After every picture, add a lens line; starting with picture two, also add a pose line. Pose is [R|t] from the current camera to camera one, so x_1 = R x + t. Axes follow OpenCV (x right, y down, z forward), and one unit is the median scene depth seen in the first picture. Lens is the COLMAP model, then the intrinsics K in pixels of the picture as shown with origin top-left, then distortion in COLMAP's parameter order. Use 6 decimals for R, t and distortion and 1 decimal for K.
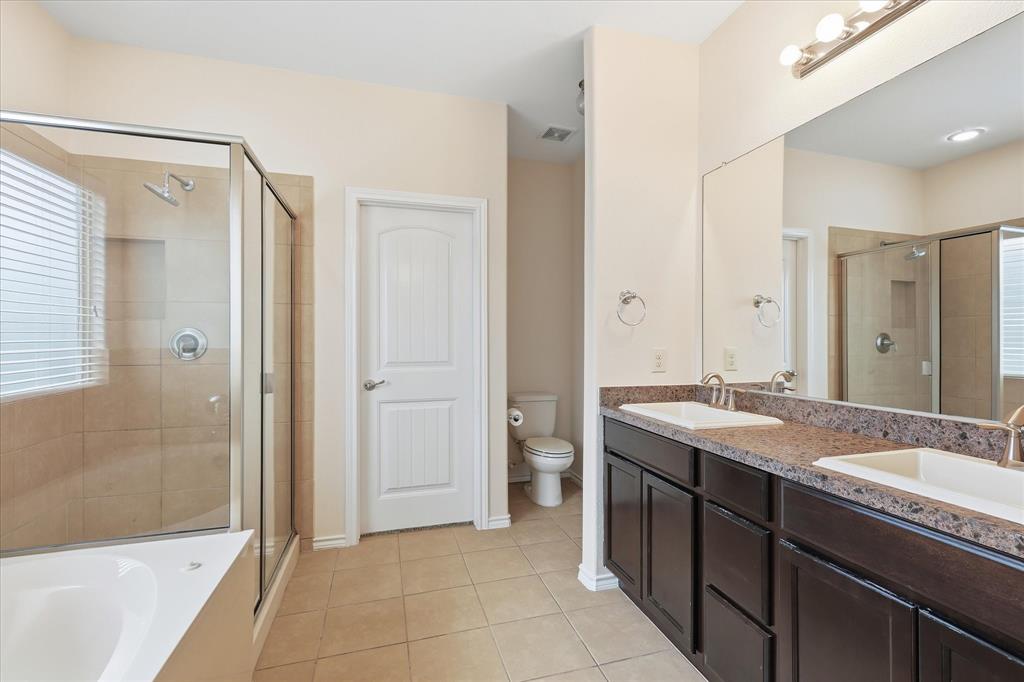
lens RADIAL K [[453.5, 0, 508.7], [0, 453.5, 337.3], [0, 0, 1]] dist [0.004424, 0.000311]
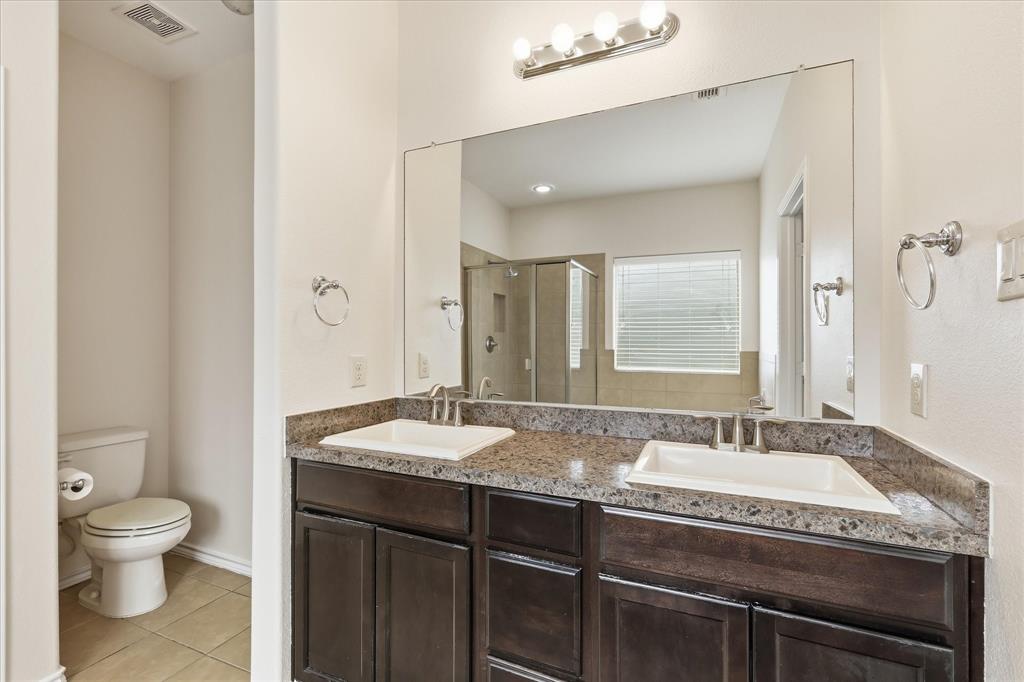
lens RADIAL K [[453.5, 0, 515.3], [0, 453.5, 338.7], [0, 0, 1]] dist [0.004424, 0.000311]
pose [[0.634798, 0.001585, 0.772677, -0.106238], [-0.003221, 0.999995, 0.000595, -0.006760], [-0.772672, -0.002867, 0.634799, 0.322130]]
